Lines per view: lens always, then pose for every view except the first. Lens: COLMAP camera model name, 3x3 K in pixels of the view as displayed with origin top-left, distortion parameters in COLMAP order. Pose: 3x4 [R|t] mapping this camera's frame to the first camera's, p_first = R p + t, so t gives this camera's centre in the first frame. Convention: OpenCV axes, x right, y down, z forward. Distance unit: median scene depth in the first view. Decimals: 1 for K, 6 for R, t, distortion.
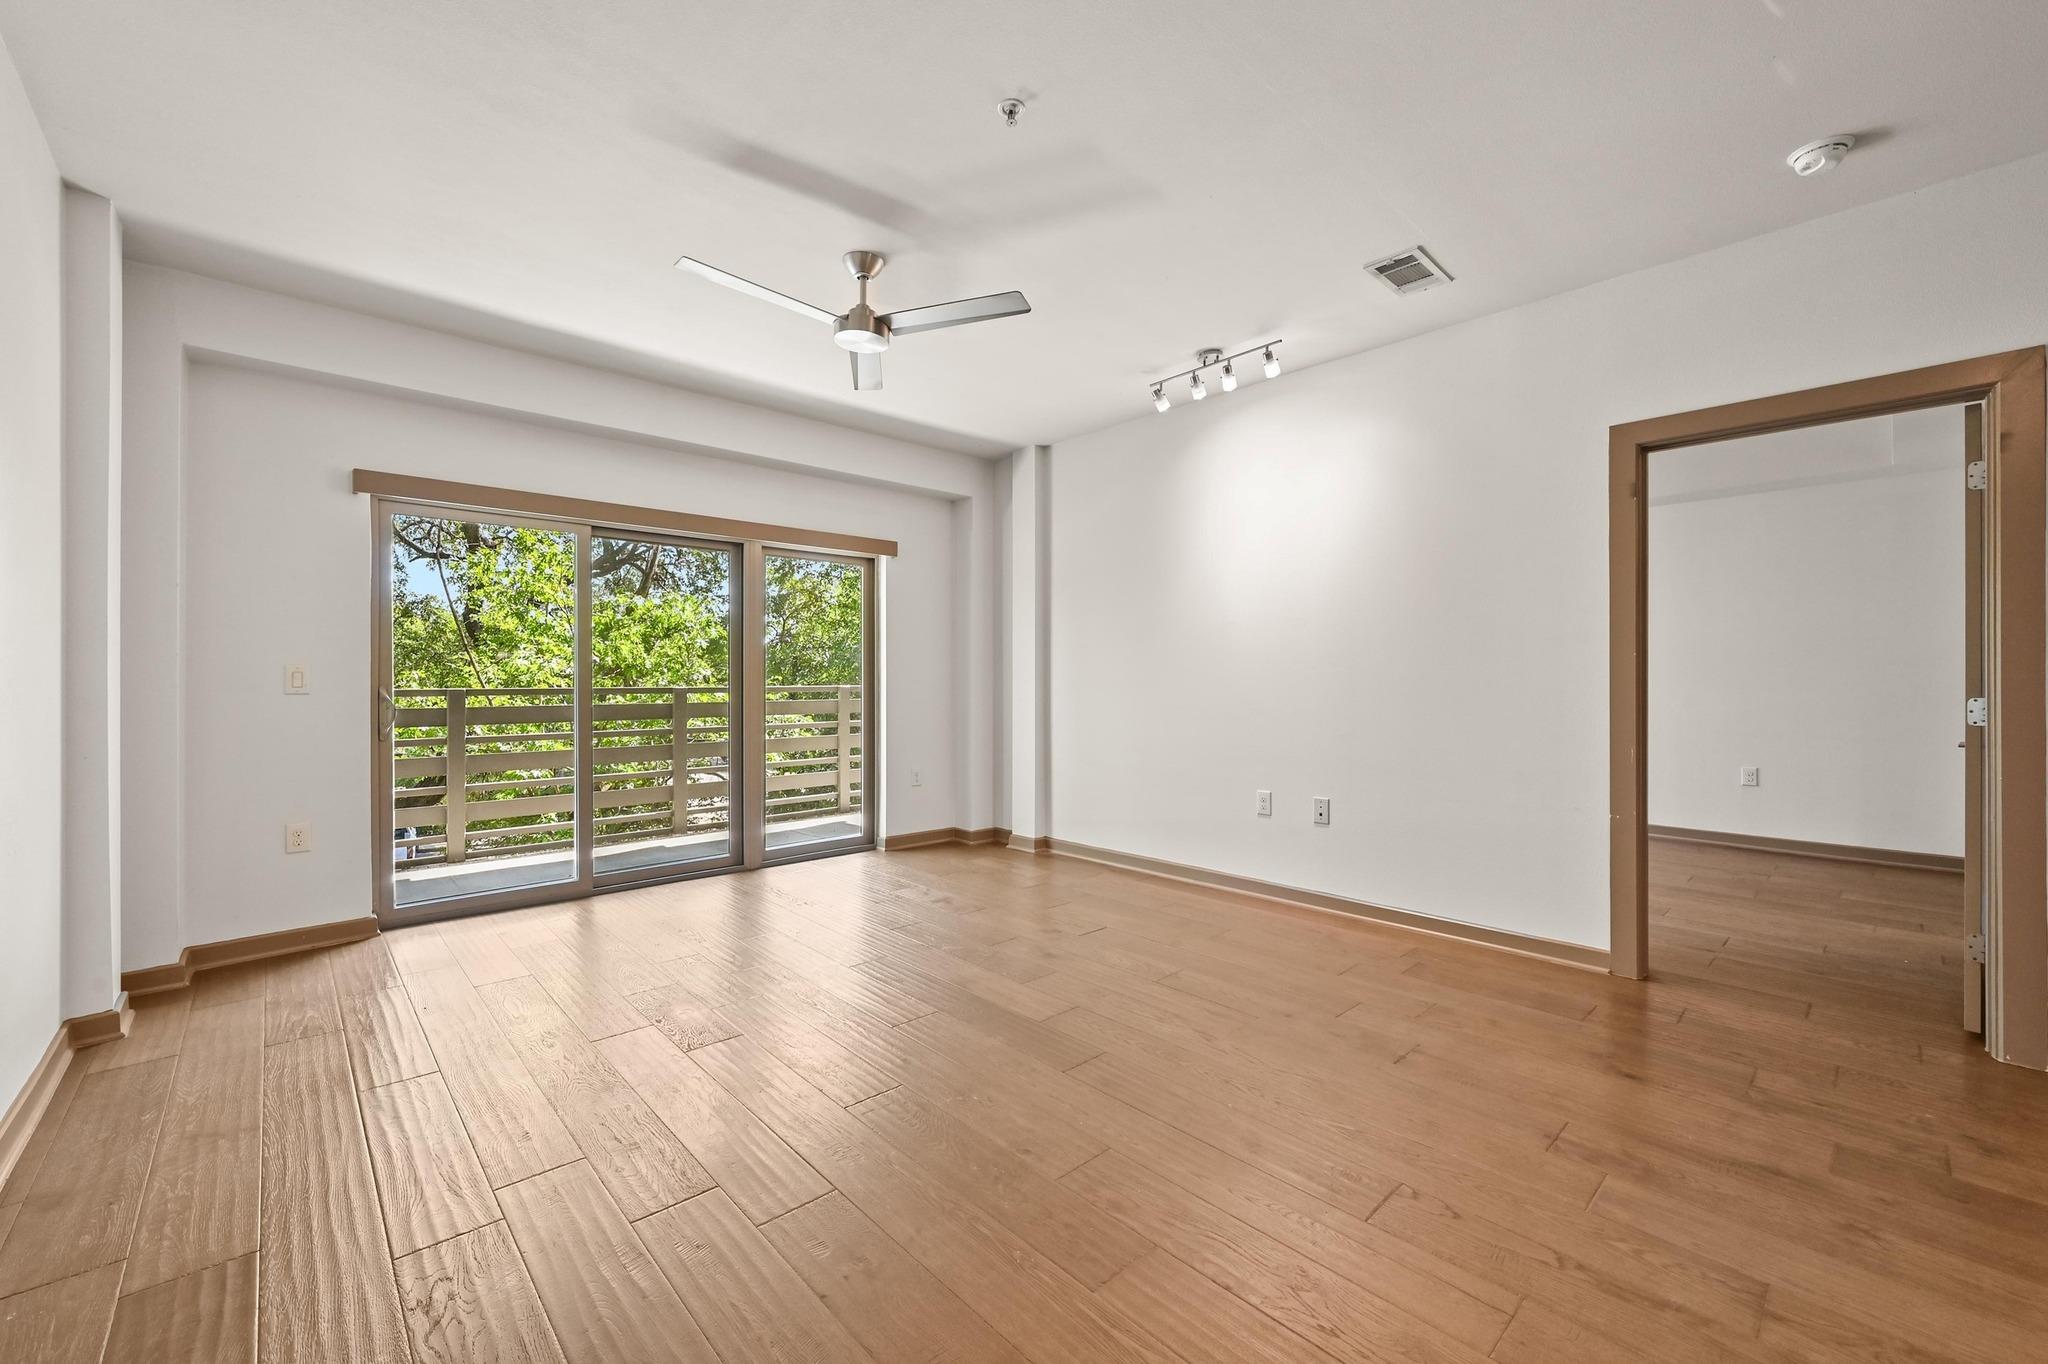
lens RADIAL K [[818.3, 0, 1030.5], [0, 818.3, 673.7], [0, 0, 1]] dist [0.002471, 0.000539]
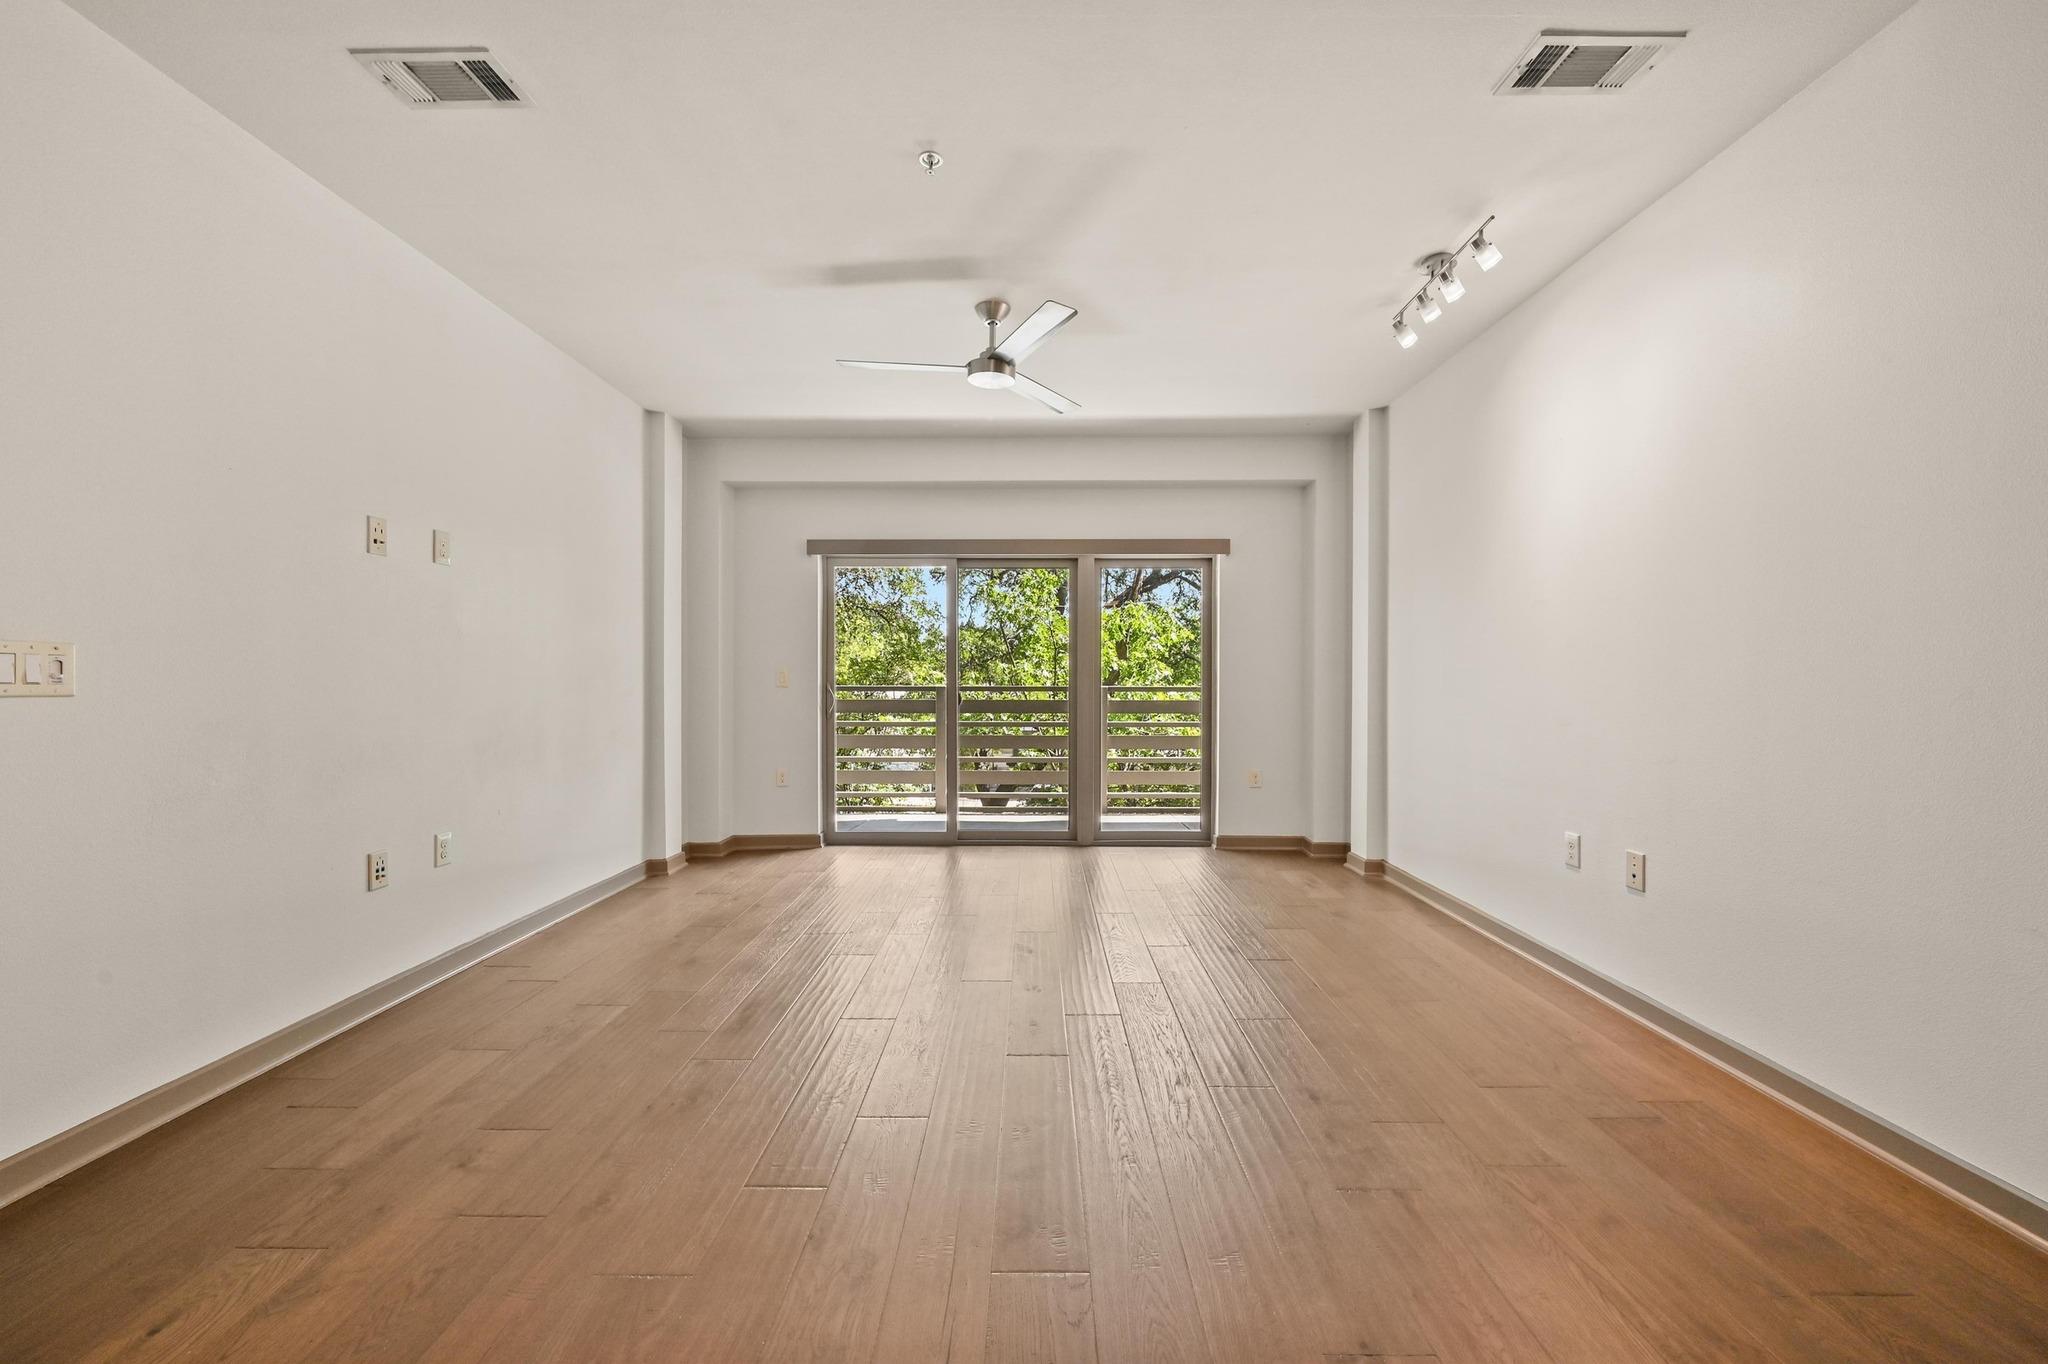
lens RADIAL K [[810.2, 0, 1024.0], [0, 810.2, 682.0], [0, 0, 1]] dist [-0.000001, 0.000413]
pose [[0.722396, 0.003523, -0.691470, 0.426486], [0.004511, 0.999942, 0.009808, 0.000853], [0.691465, -0.010205, 0.722338, 0.152396]]
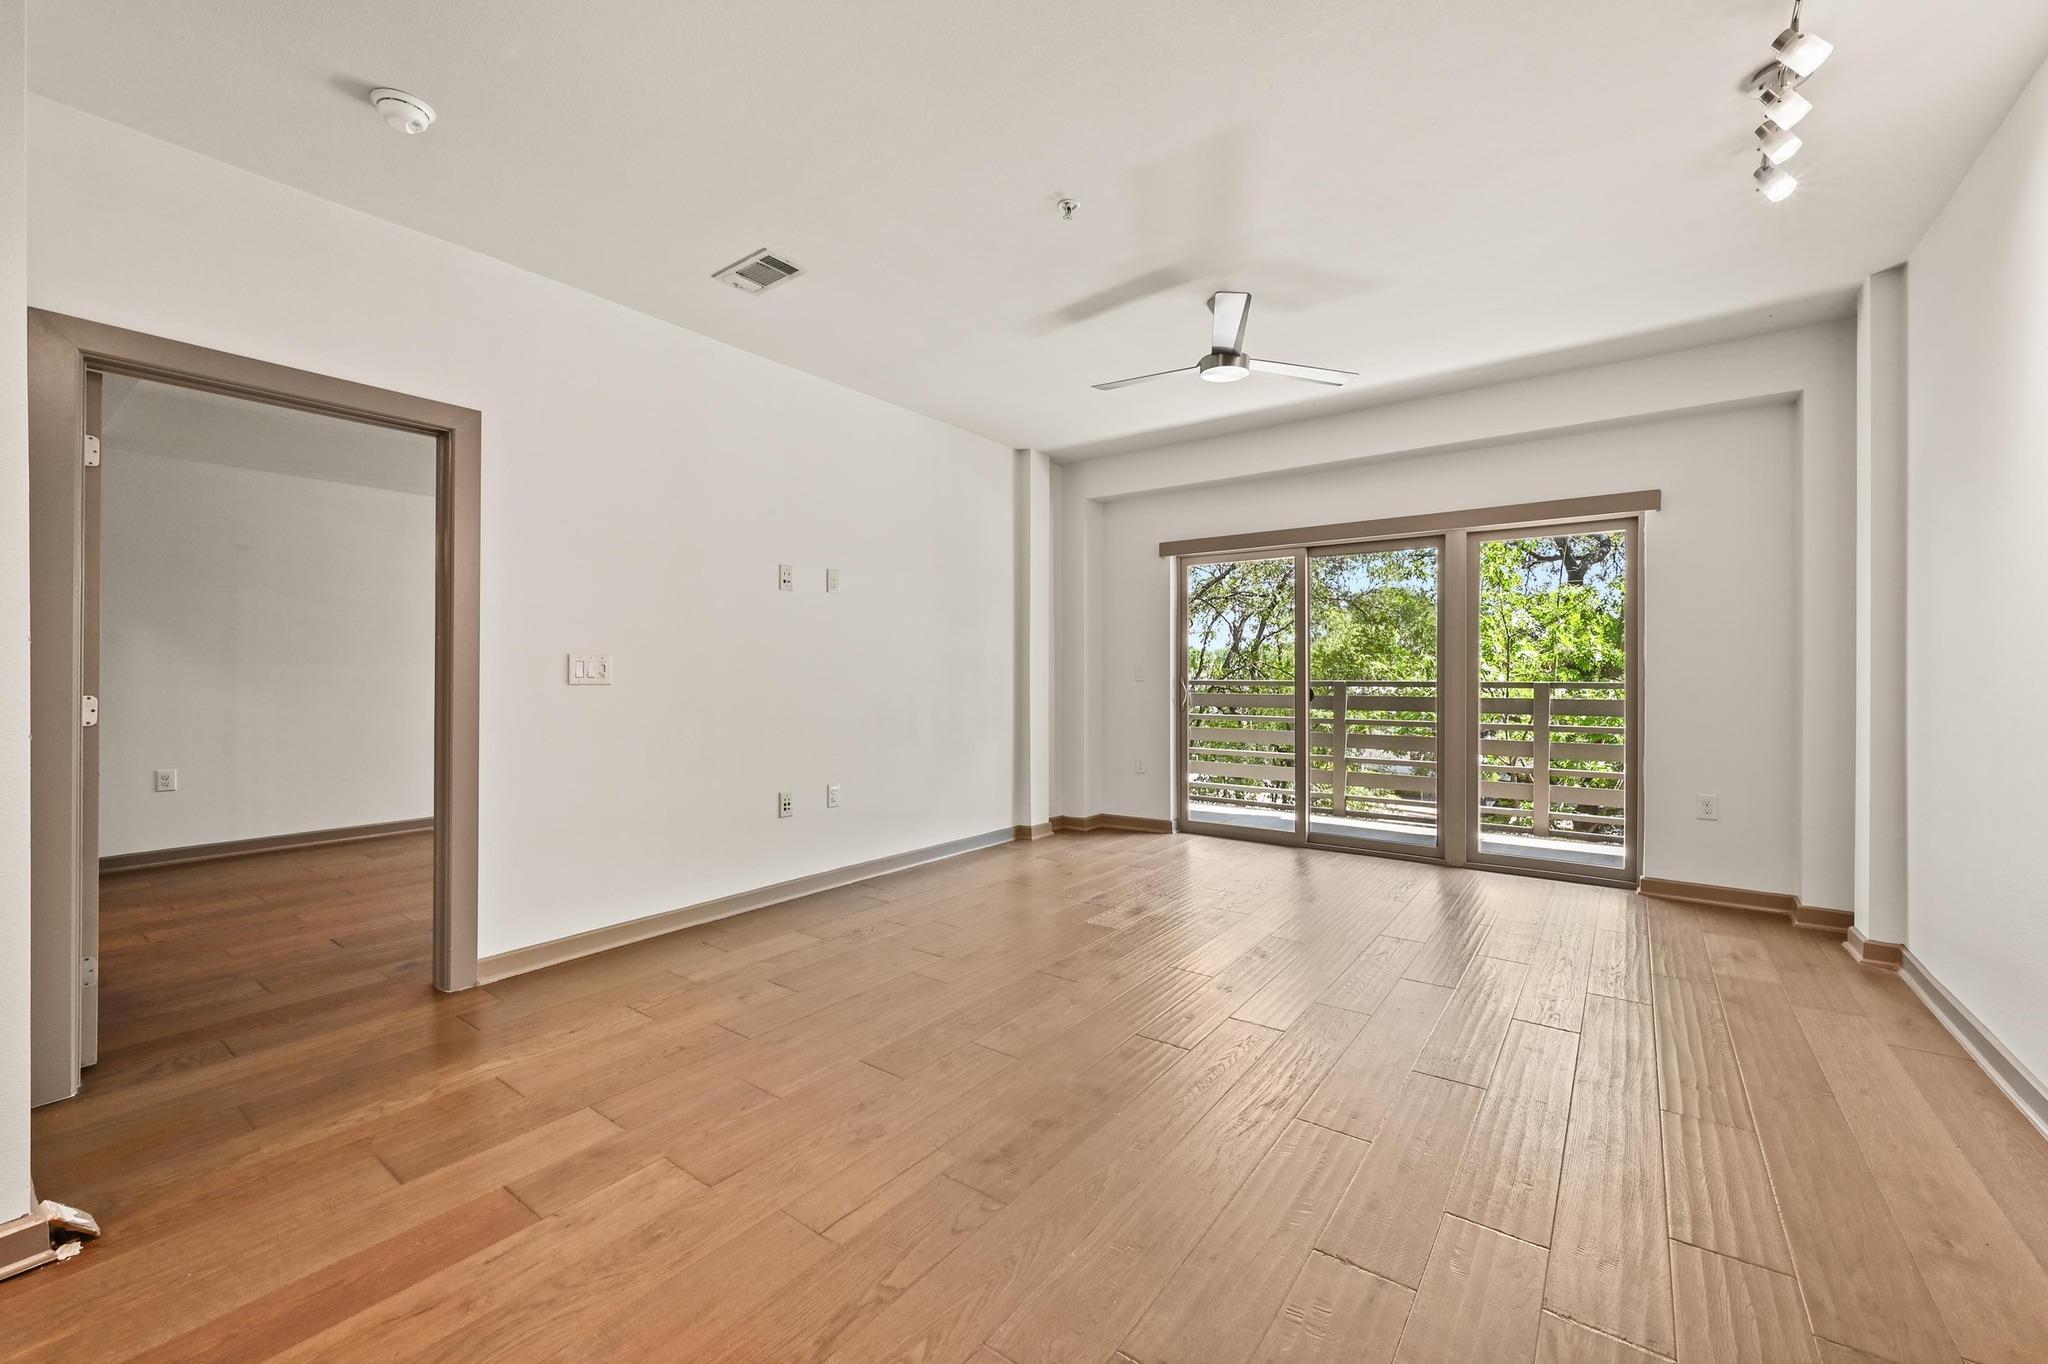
lens RADIAL K [[818.3, 0, 1030.5], [0, 818.3, 673.7], [0, 0, 1]] dist [0.002471, 0.000539]
pose [[0.177380, 0.001530, -0.984141, 0.606238], [0.008971, 0.999955, 0.003171, 0.000957], [0.984102, -0.009392, 0.177358, 0.375931]]
